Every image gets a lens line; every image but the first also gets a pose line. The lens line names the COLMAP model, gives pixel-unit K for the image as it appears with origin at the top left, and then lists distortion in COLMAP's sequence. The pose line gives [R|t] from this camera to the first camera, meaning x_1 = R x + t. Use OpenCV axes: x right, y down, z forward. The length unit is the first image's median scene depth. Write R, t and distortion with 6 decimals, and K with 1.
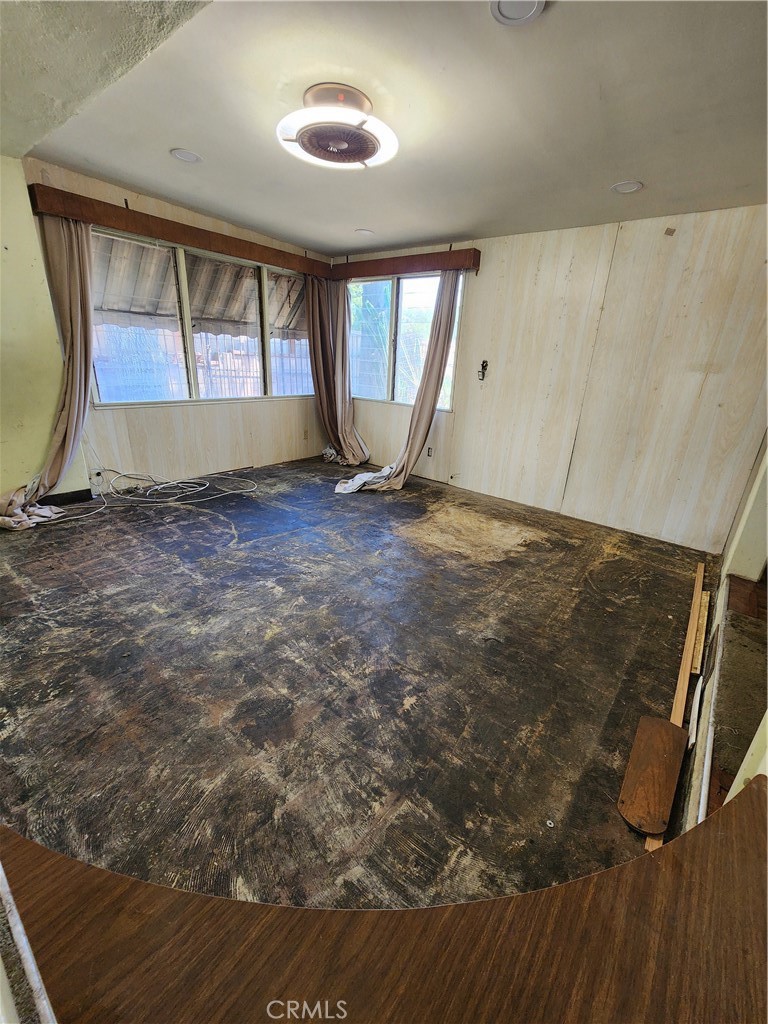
lens RADIAL K [[419.6, 0, 389.5], [0, 419.6, 510.7], [0, 0, 1]] dist [-0.002183, 0.000680]
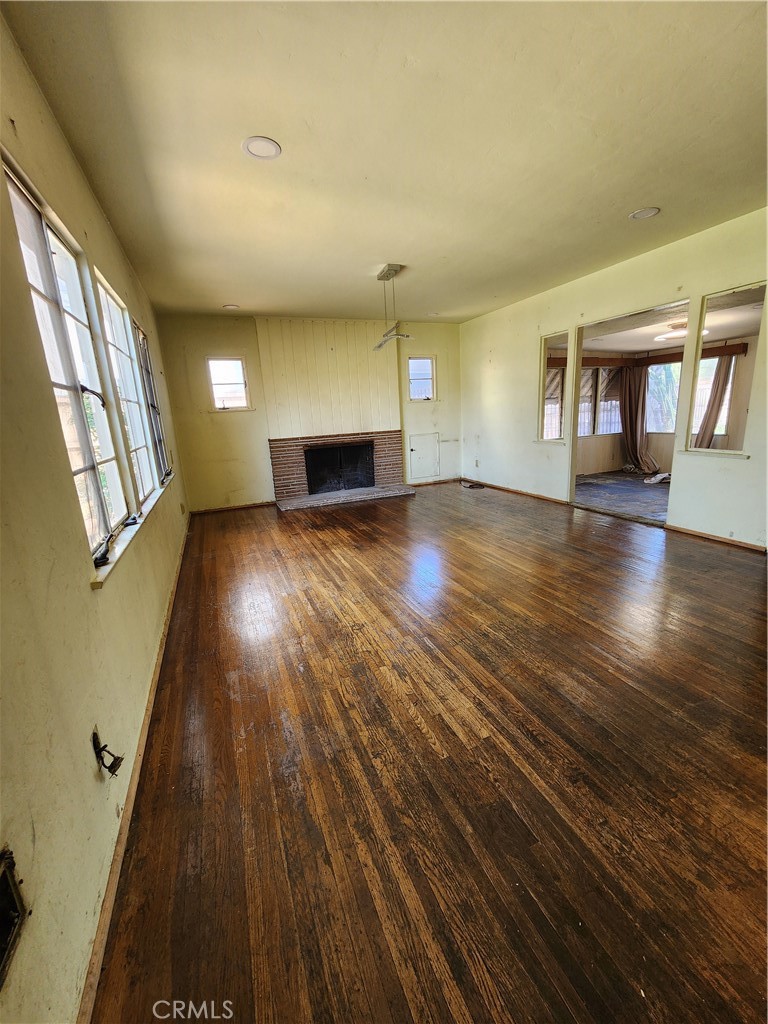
lens RADIAL K [[419.6, 0, 382.5], [0, 419.6, 512.0], [0, 0, 1]] dist [-0.002183, 0.000680]
pose [[0.867516, 0.019215, -0.497037, -0.268098], [-0.080040, 0.991624, -0.101364, 0.454336], [0.490927, 0.127718, 0.861788, -1.399159]]
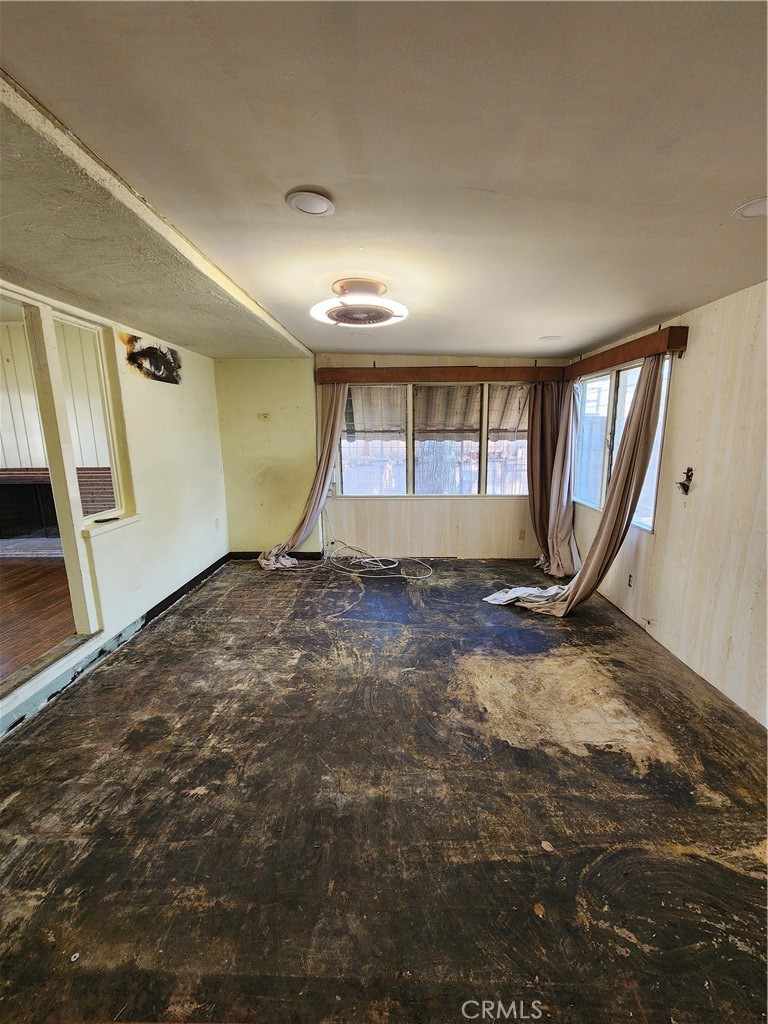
lens RADIAL K [[419.6, 0, 390.3], [0, 419.6, 510.3], [0, 0, 1]] dist [-0.002183, 0.000680]
pose [[0.616439, 0.091868, -0.782025, 0.599499], [-0.236900, 0.968793, -0.072931, -0.155567], [0.750921, 0.230219, 0.618965, 0.272211]]
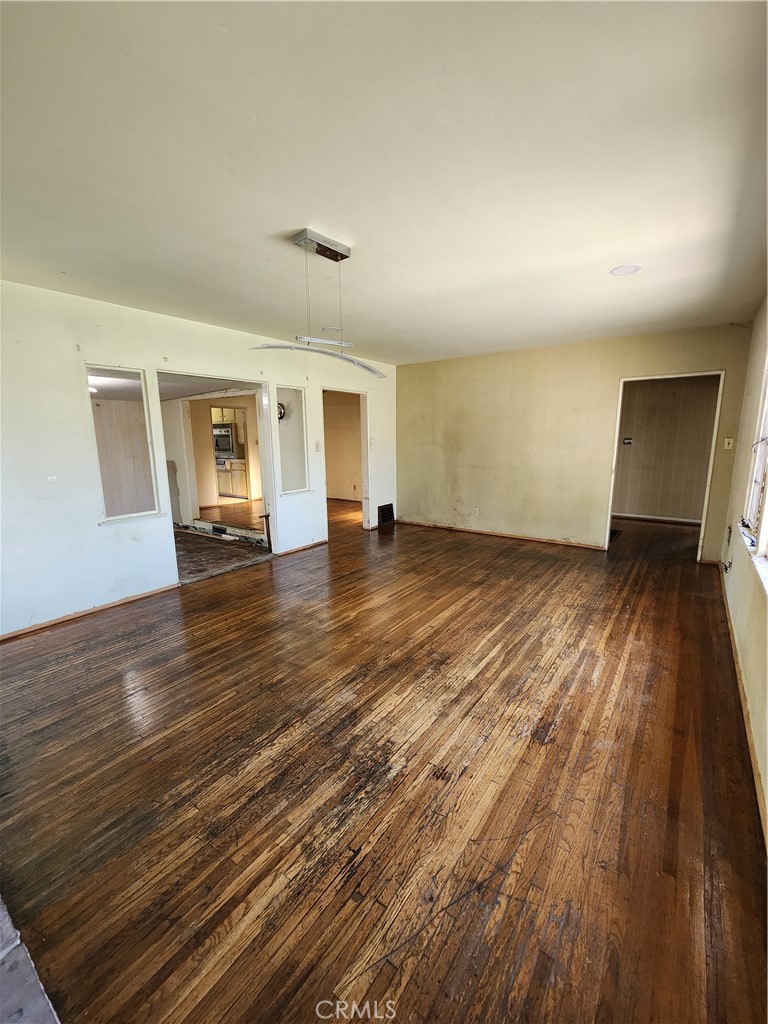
lens RADIAL K [[419.6, 0, 393.8], [0, 419.6, 513.6], [0, 0, 1]] dist [-0.002183, 0.000680]
pose [[-0.062739, -0.238001, 0.969237, -1.731652], [0.358249, 0.901056, 0.244448, -0.089880], [-0.931516, 0.362565, 0.028732, -0.368313]]
